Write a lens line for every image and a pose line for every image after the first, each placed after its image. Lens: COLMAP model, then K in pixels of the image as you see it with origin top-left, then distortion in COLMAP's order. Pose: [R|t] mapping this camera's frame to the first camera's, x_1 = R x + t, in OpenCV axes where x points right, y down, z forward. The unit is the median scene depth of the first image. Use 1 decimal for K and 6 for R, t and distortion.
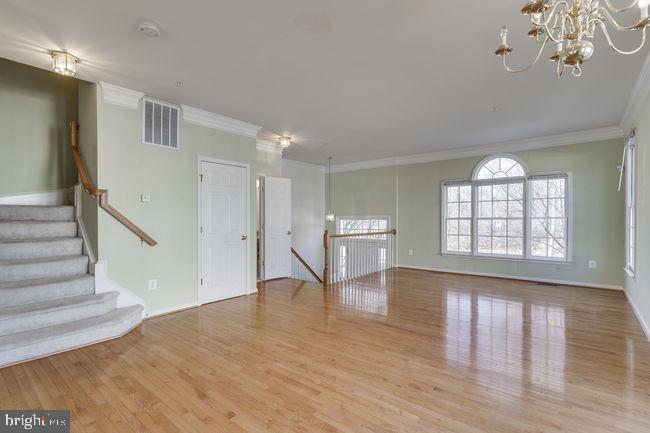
lens RADIAL K [[311.1, 0, 328.5], [0, 311.1, 218.7], [0, 0, 1]] dist [0.005628, 0.001080]
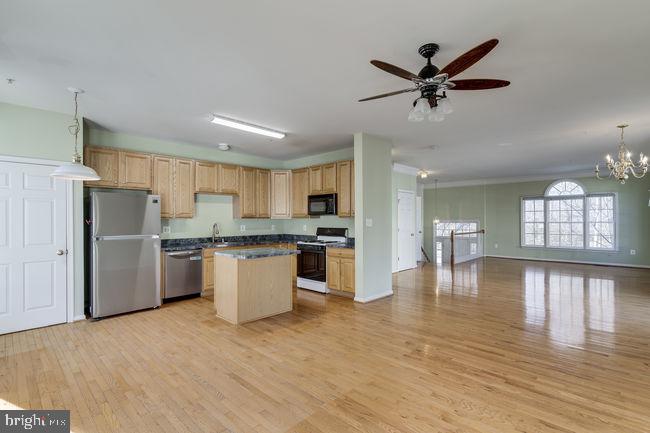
lens RADIAL K [[311.1, 0, 327.1], [0, 311.1, 217.2], [0, 0, 1]] dist [0.005628, 0.001080]
pose [[0.996860, -0.001943, -0.079160, -0.457212], [0.001047, 0.999935, -0.011361, -0.010069], [0.079177, 0.011242, 0.996797, -0.563133]]
